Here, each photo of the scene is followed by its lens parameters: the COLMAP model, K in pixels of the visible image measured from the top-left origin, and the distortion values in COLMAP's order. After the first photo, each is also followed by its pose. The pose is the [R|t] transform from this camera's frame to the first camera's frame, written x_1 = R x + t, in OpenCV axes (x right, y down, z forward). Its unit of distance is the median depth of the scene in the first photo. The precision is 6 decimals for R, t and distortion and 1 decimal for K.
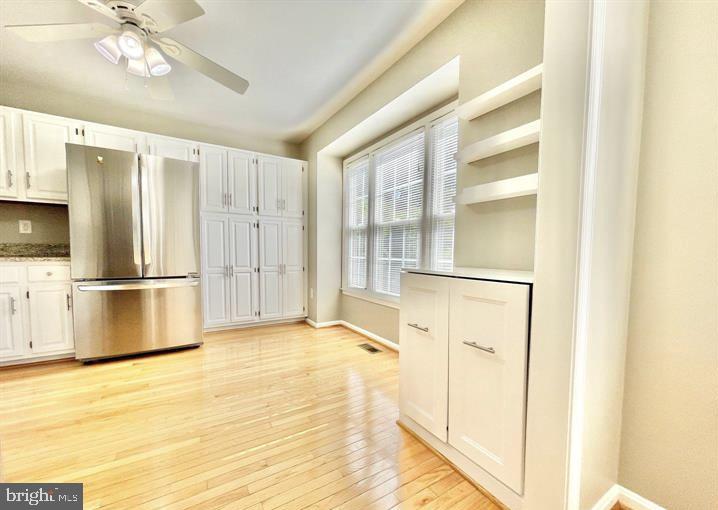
lens RADIAL K [[291.3, 0, 360.3], [0, 291.3, 269.9], [0, 0, 1]] dist [0.000663, 0.000122]
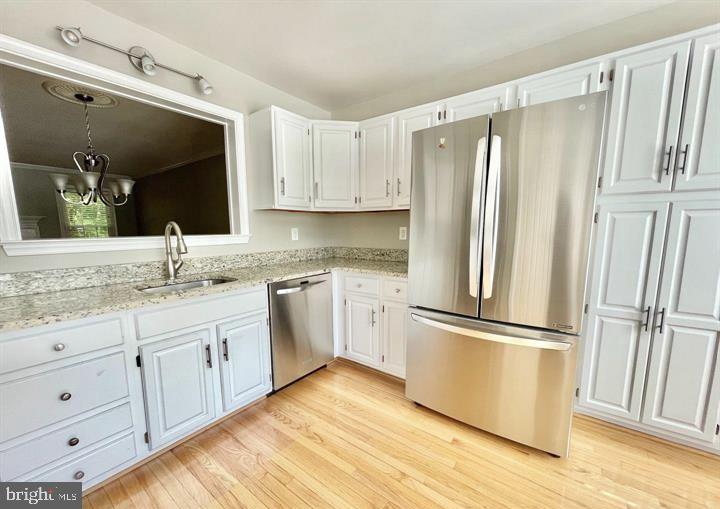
lens RADIAL K [[292.1, 0, 361.3], [0, 292.1, 269.4], [0, 0, 1]] dist [0.000663, 0.000122]
pose [[0.360027, 0.117680, -0.925490, -0.218858], [-0.051457, 0.993007, 0.106248, -0.110714], [0.931522, 0.009371, 0.363565, 0.444372]]
